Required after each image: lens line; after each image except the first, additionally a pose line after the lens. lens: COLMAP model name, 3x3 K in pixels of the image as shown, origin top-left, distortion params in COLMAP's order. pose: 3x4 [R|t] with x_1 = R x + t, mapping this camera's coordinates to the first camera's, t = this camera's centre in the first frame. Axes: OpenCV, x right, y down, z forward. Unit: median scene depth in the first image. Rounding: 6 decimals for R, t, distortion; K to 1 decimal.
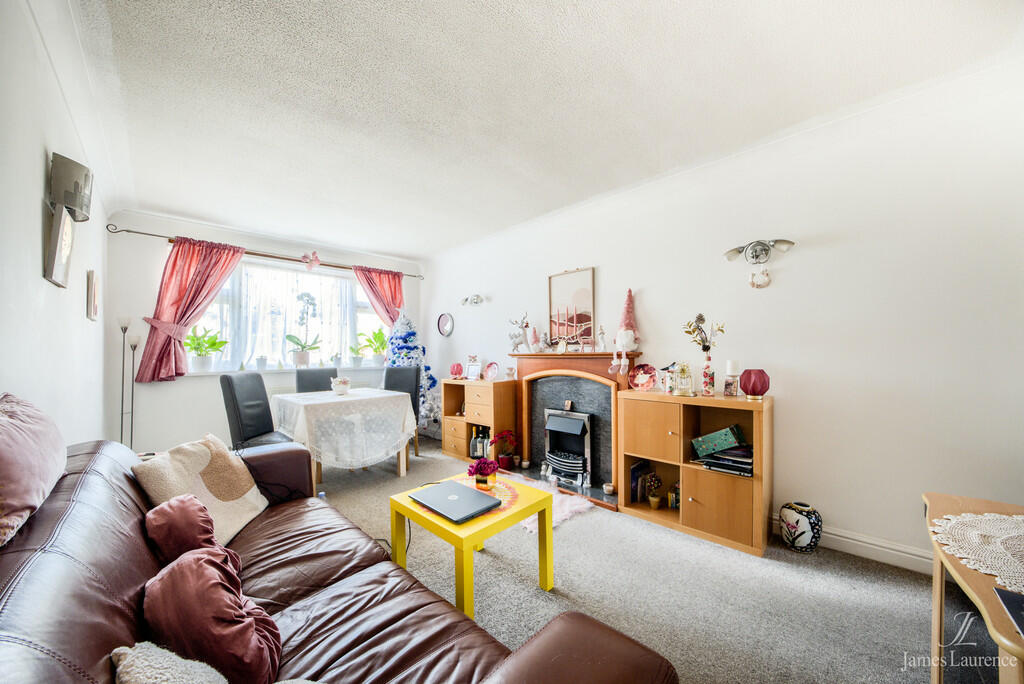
lens RADIAL K [[350.1, 0, 493.4], [0, 350.1, 357.1], [0, 0, 1]] dist [0.000373, -0.000058]
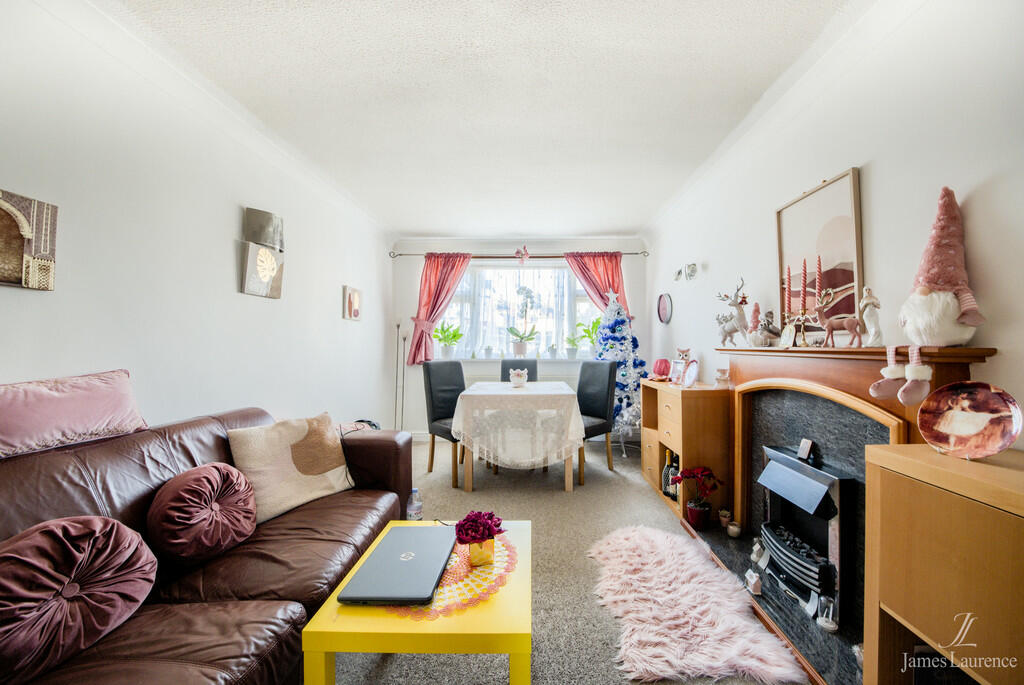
lens RADIAL K [[352.5, 0, 512.0], [0, 352.5, 342.5], [0, 0, 1]] dist [-0.014075, -0.000126]
pose [[0.720730, 0.004463, -0.693201, 0.228026], [-0.015335, 0.999837, -0.009507, -0.006876], [0.693046, 0.017482, 0.720681, 0.286176]]
